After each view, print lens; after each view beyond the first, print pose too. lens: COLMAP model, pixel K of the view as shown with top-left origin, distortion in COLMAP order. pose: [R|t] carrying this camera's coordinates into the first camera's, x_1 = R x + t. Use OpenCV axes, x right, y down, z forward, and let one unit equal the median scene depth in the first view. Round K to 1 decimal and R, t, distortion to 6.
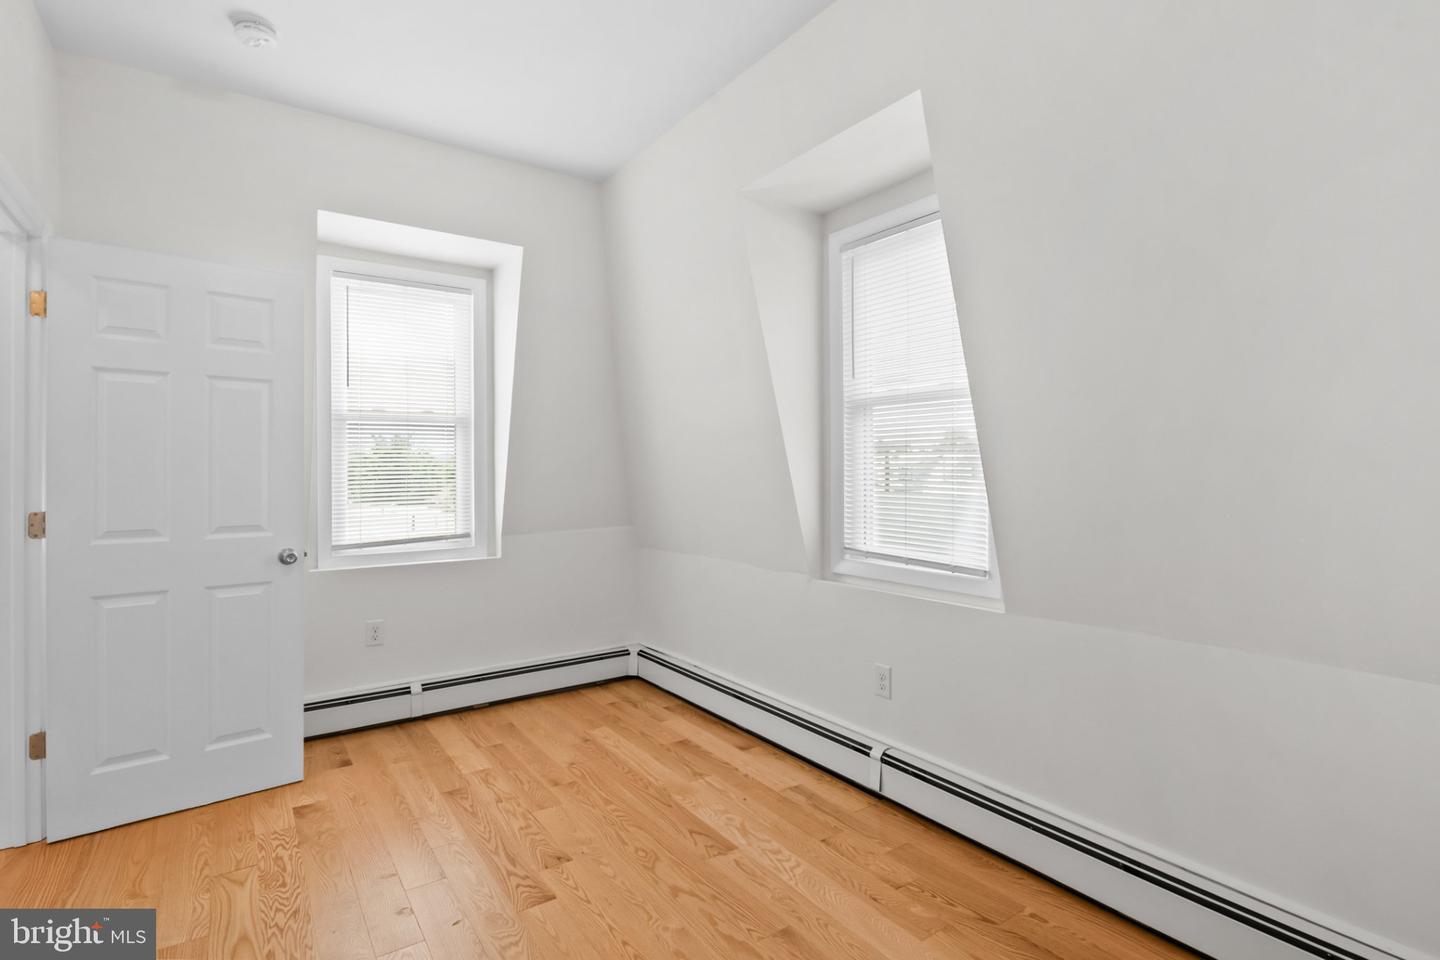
lens RADIAL K [[695.8, 0, 714.8], [0, 695.8, 476.8], [0, 0, 1]] dist [0.003111, -0.008096]
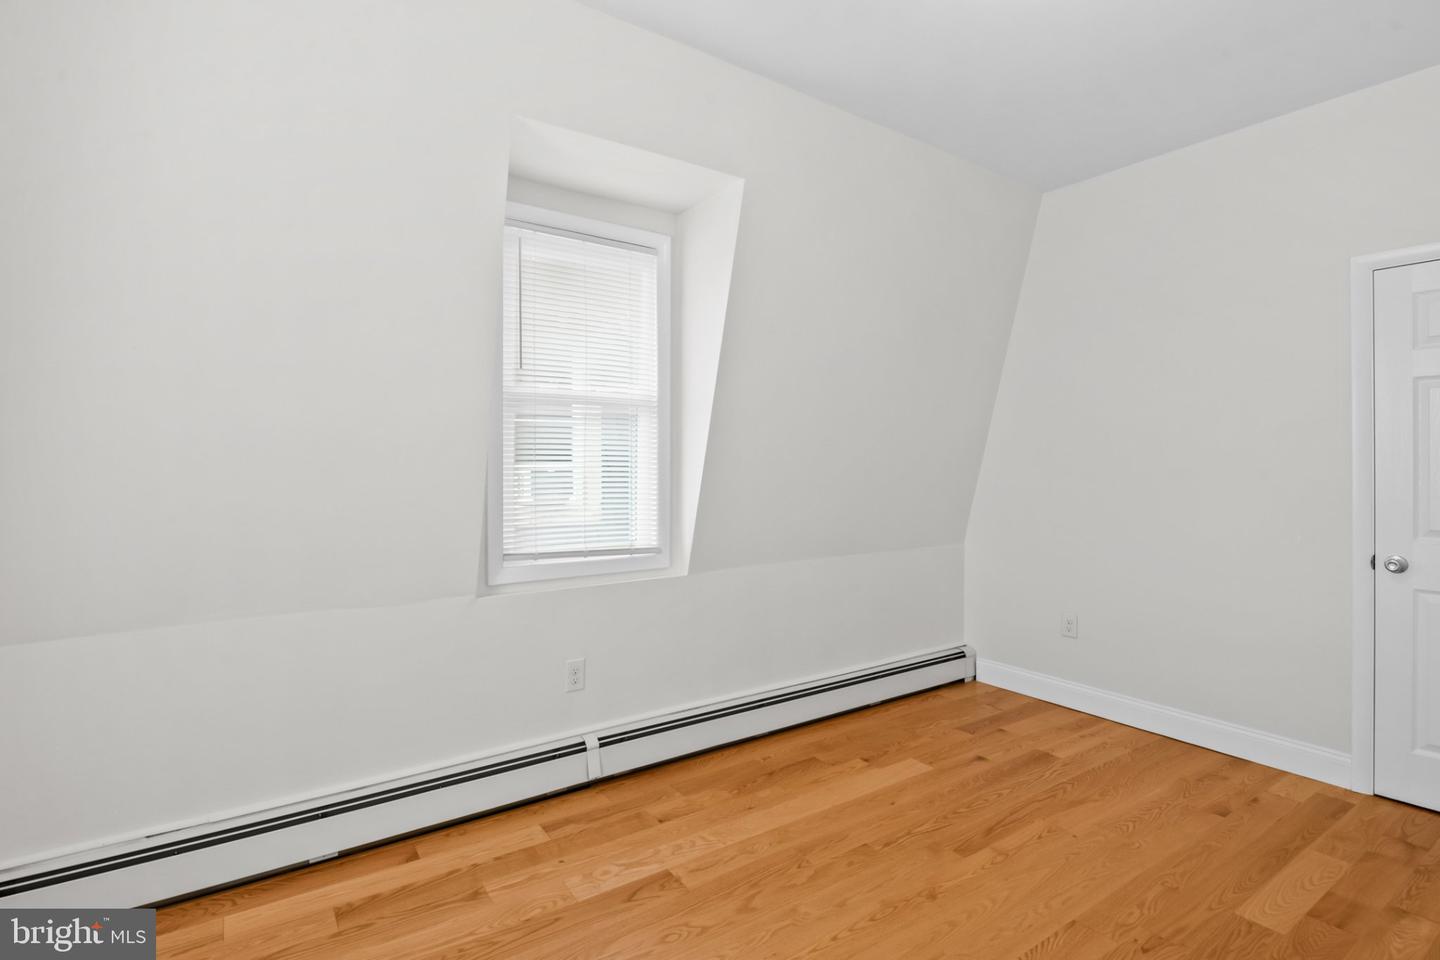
lens RADIAL K [[695.8, 0, 714.2], [0, 695.8, 469.9], [0, 0, 1]] dist [0.003111, -0.008096]
pose [[0.018384, -0.016410, 0.999696, -0.798493], [0.007068, 0.999842, 0.016283, -0.023022], [-0.999806, 0.006767, 0.018497, 0.807584]]
